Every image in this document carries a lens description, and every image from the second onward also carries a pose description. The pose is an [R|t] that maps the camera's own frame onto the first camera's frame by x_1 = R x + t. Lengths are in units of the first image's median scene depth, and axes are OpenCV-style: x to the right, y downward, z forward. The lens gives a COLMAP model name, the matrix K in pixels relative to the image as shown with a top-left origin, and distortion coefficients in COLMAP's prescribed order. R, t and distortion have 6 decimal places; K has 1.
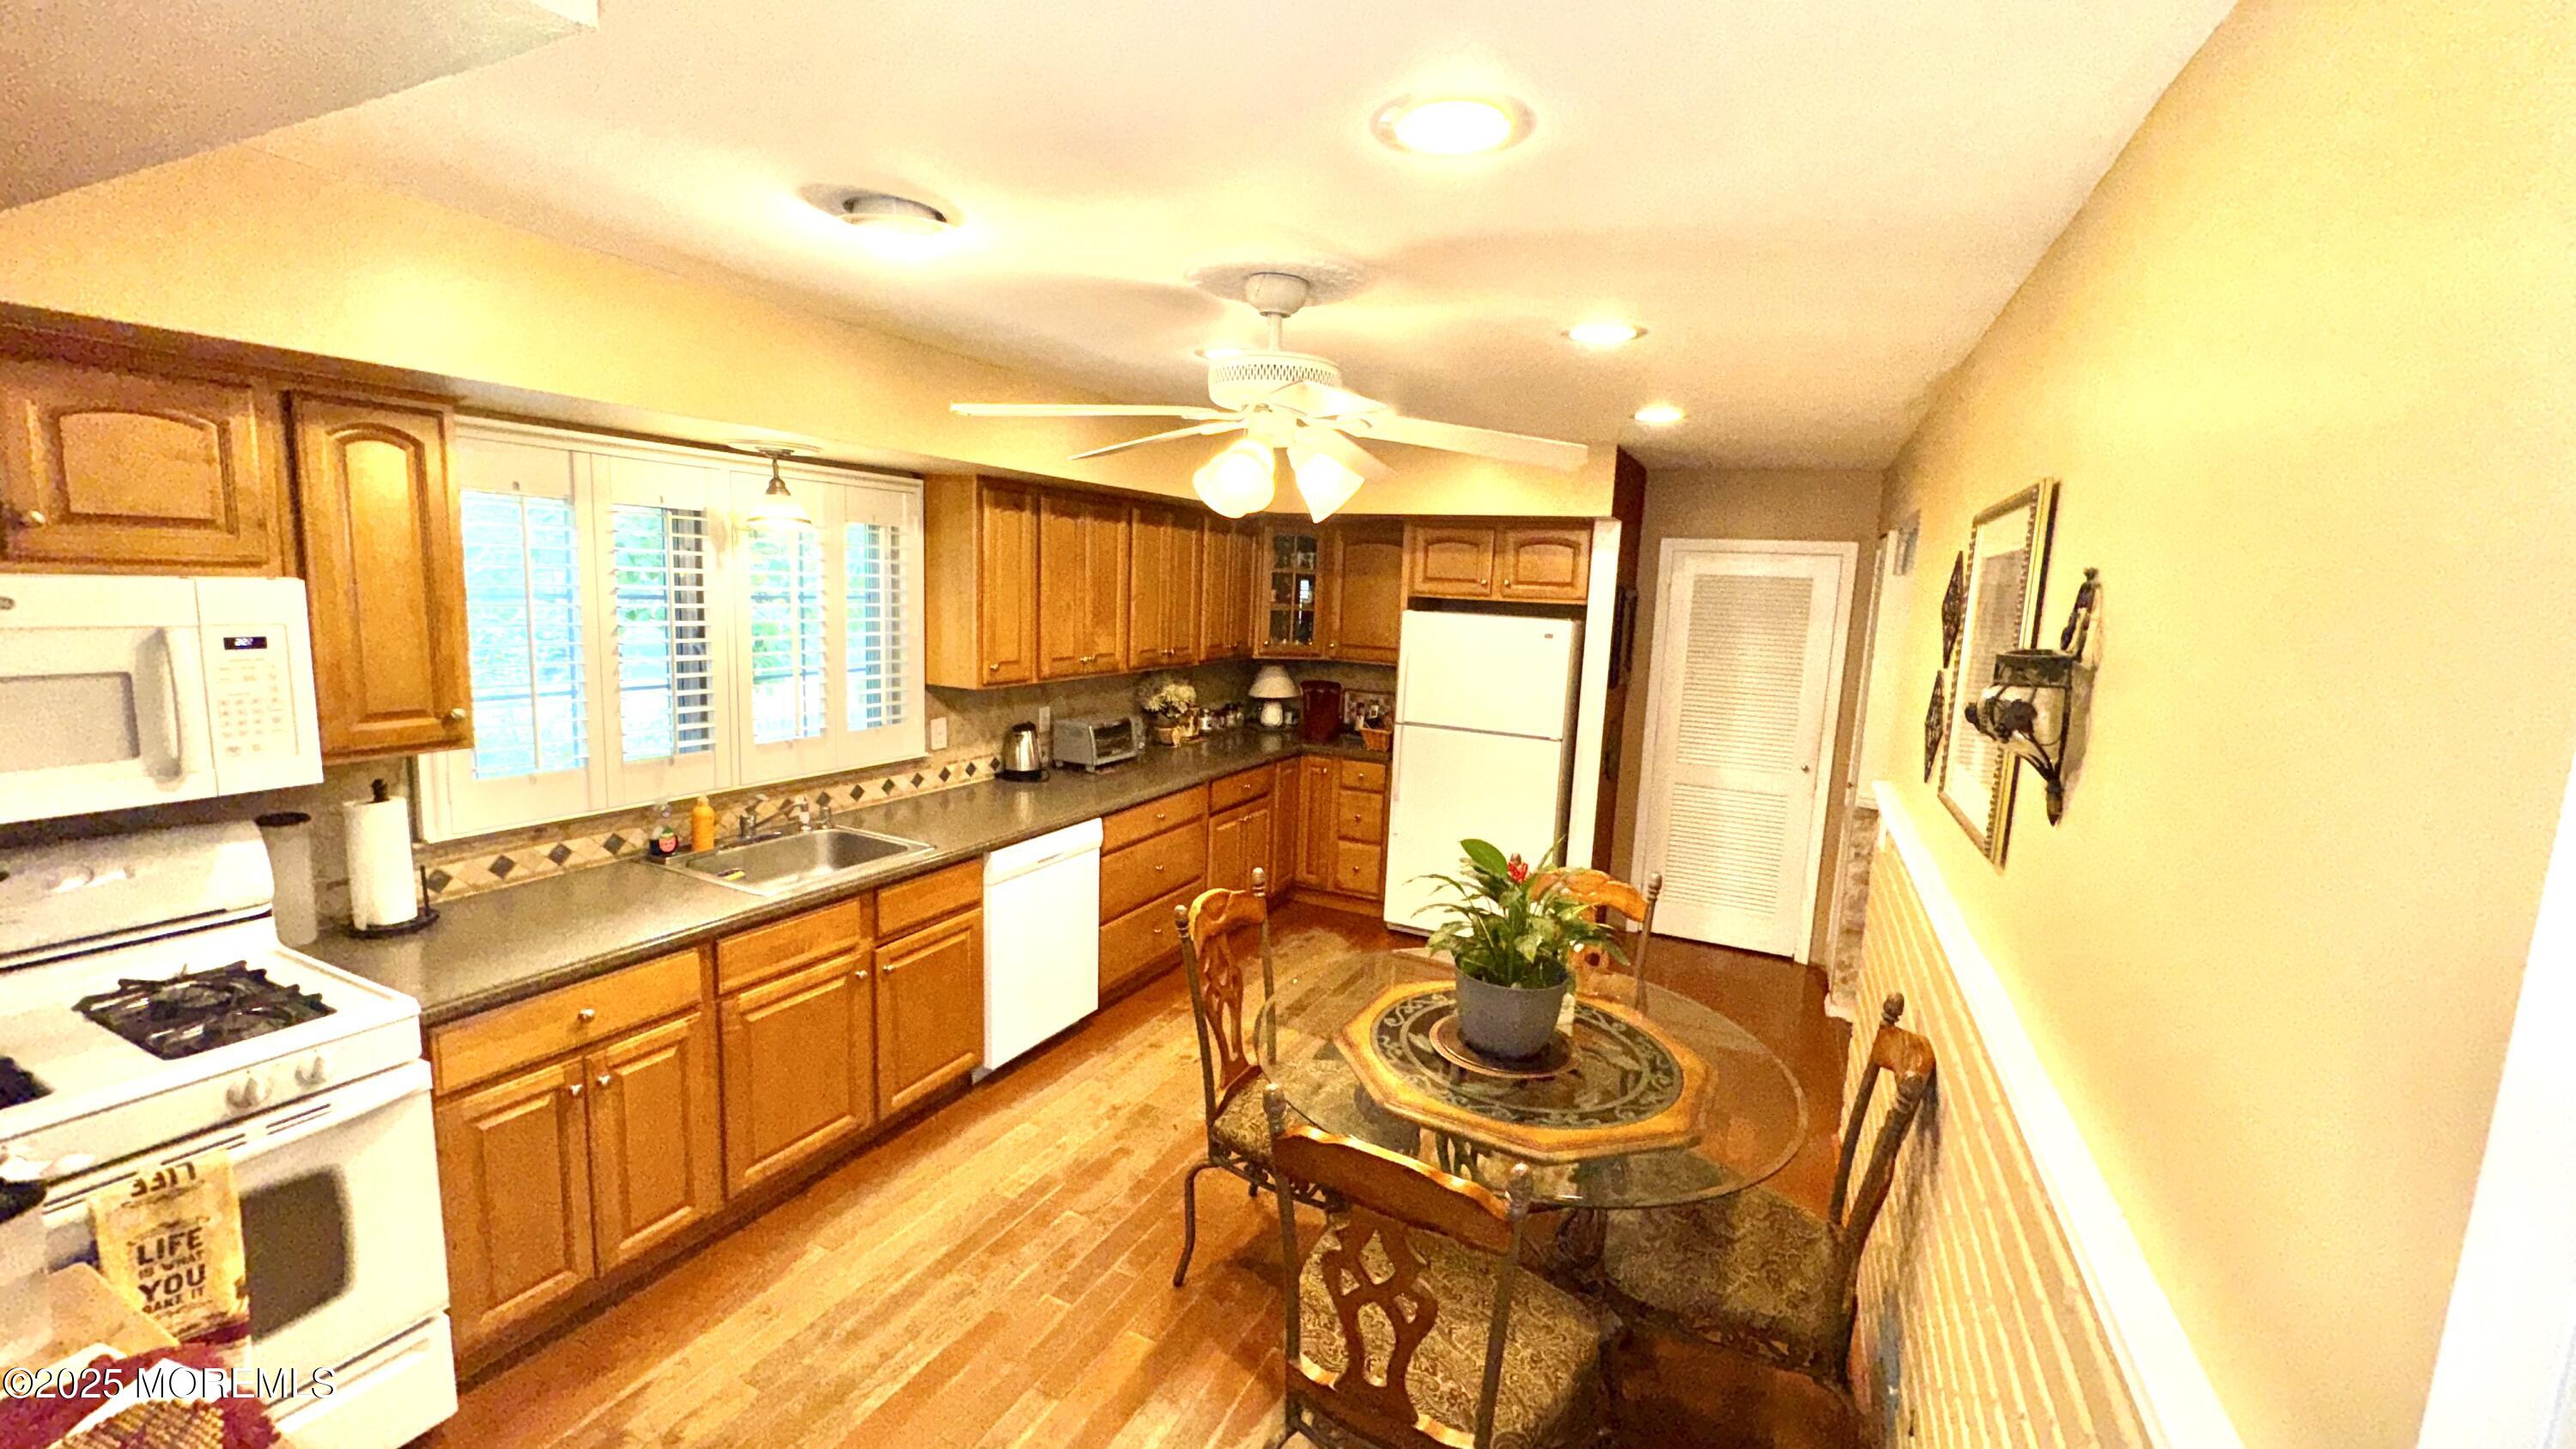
lens RADIAL K [[1032.5, 0, 1292.2], [0, 1032.5, 720.0], [0, 0, 1]] dist [0.001000, -0.000010]
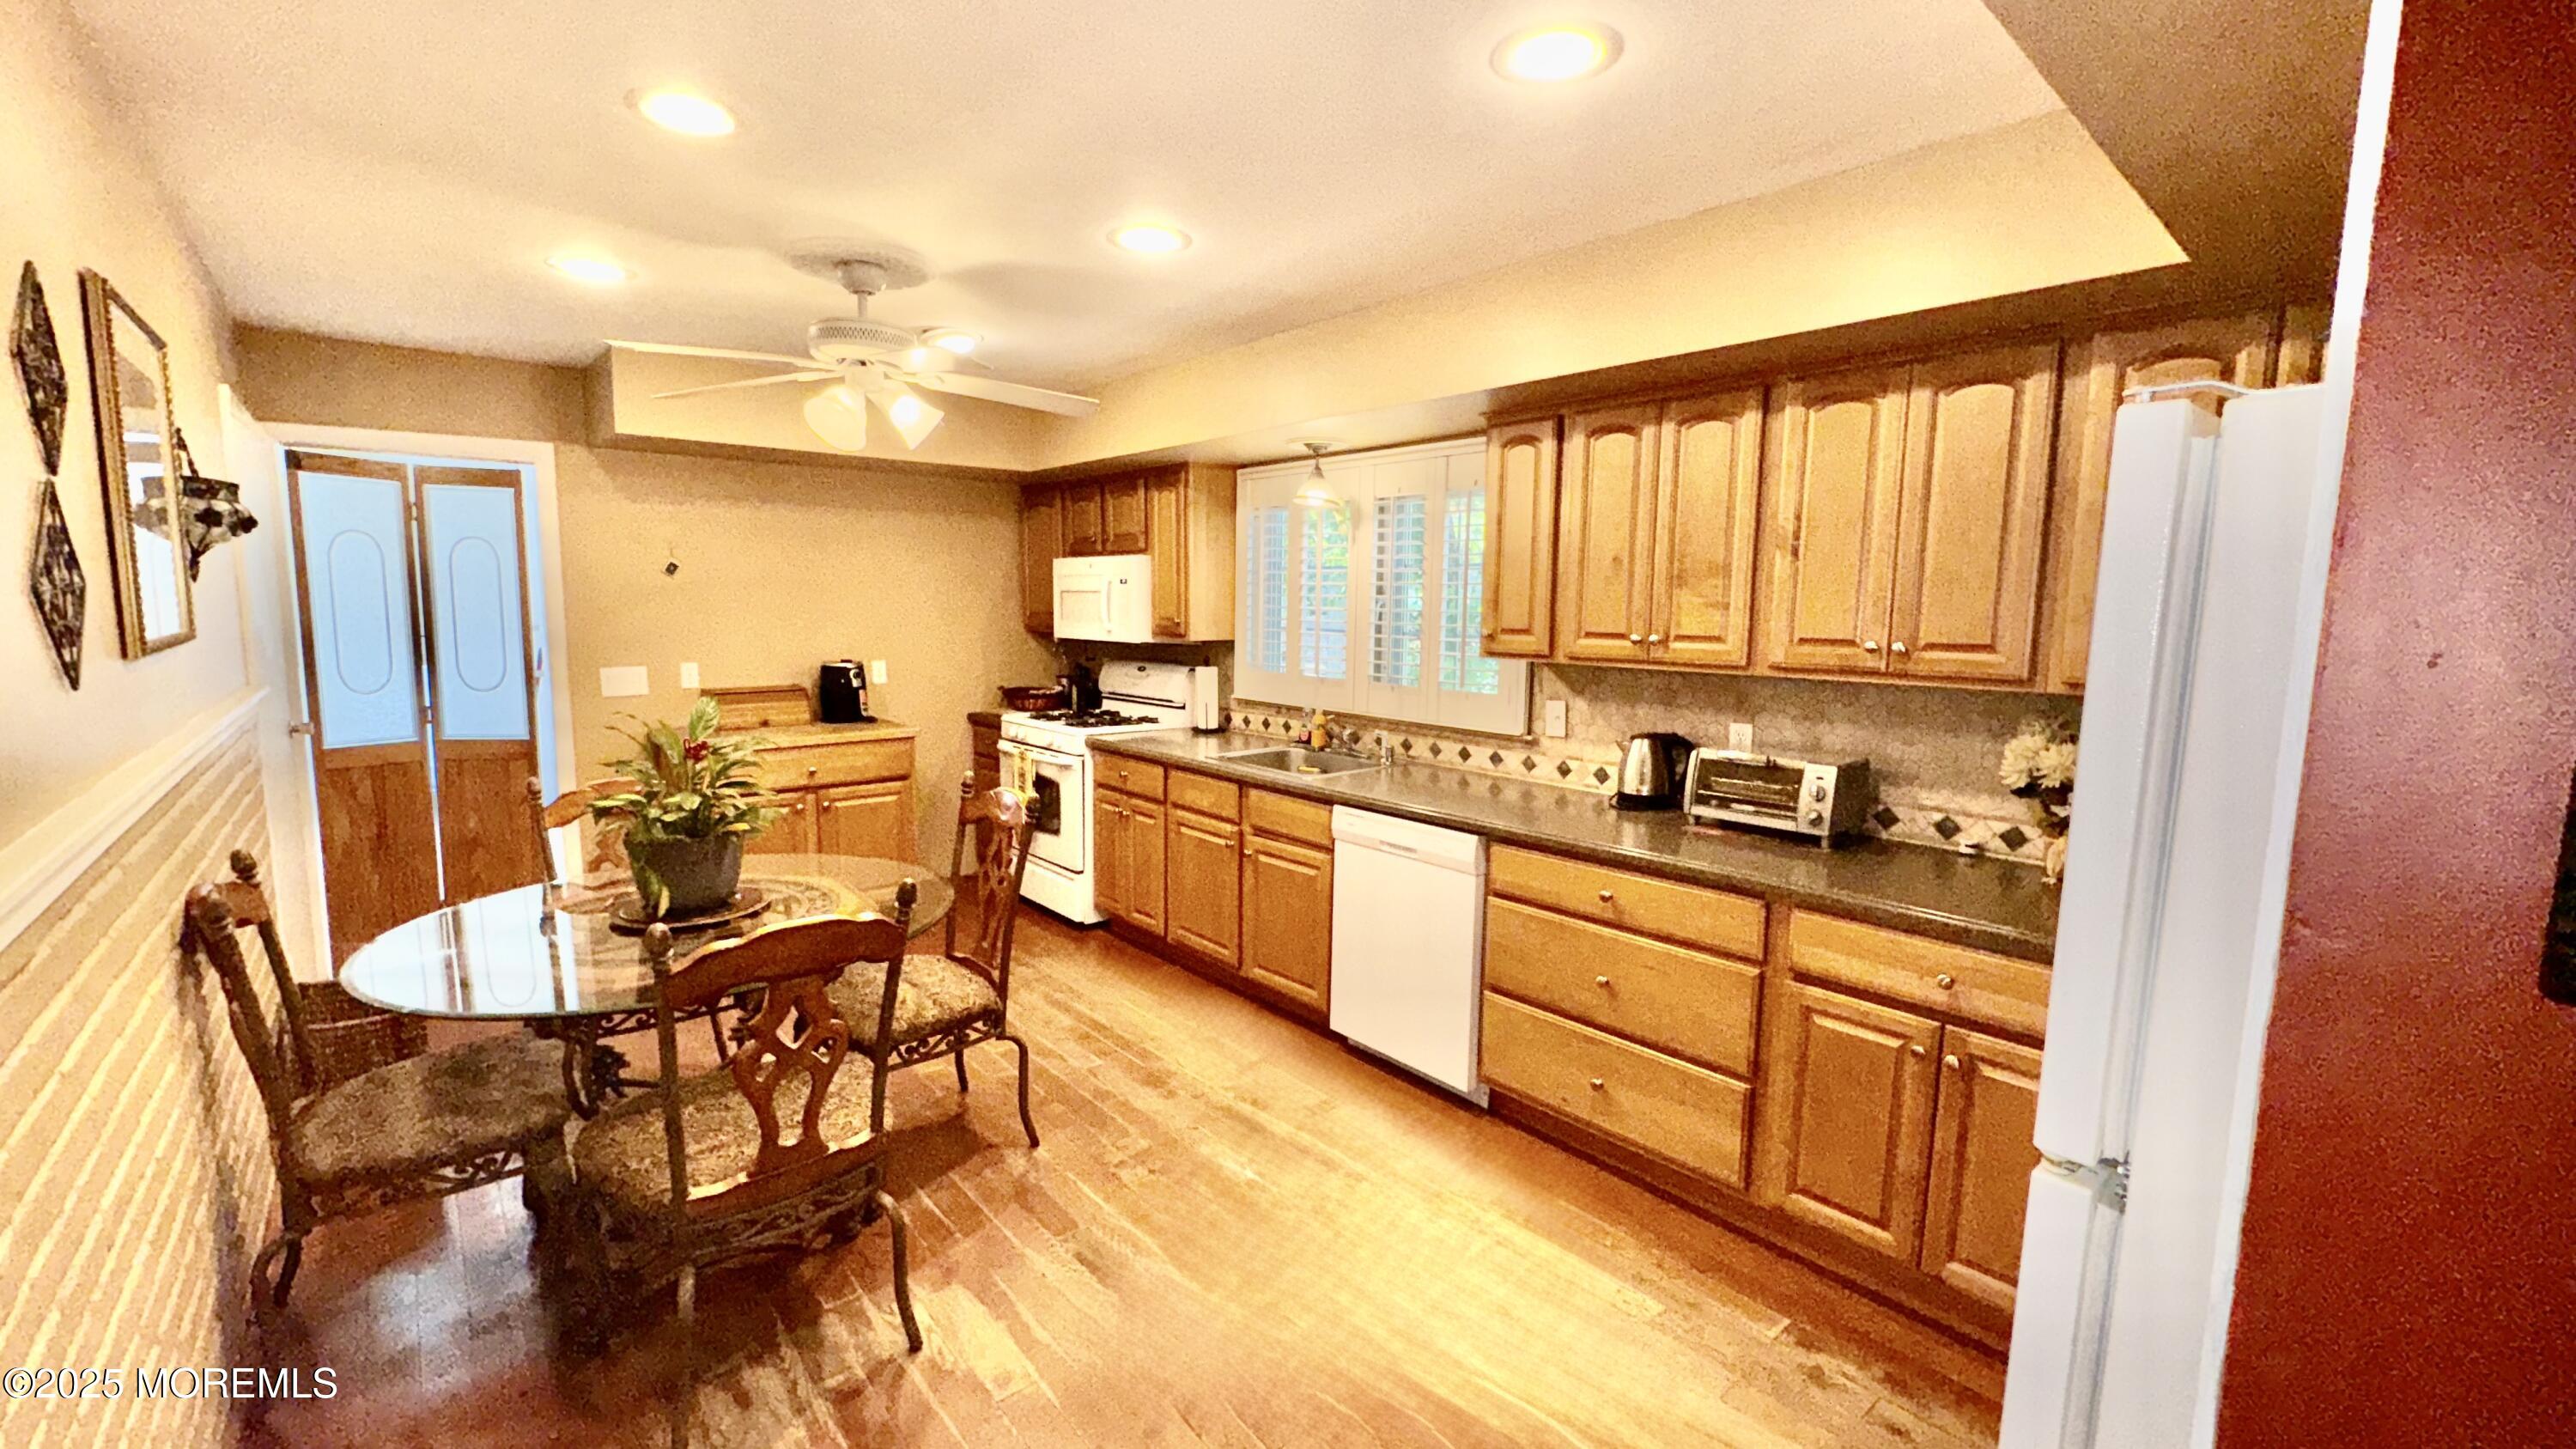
lens RADIAL K [[1032.5, 0, 1293.6], [0, 1032.5, 726.8], [0, 0, 1]] dist [0.001000, -0.000010]
pose [[-0.391062, 0.065973, -0.917997, 0.618452], [-0.155369, 0.978381, 0.136499, -0.073602], [0.907156, 0.196007, -0.372357, 1.292543]]
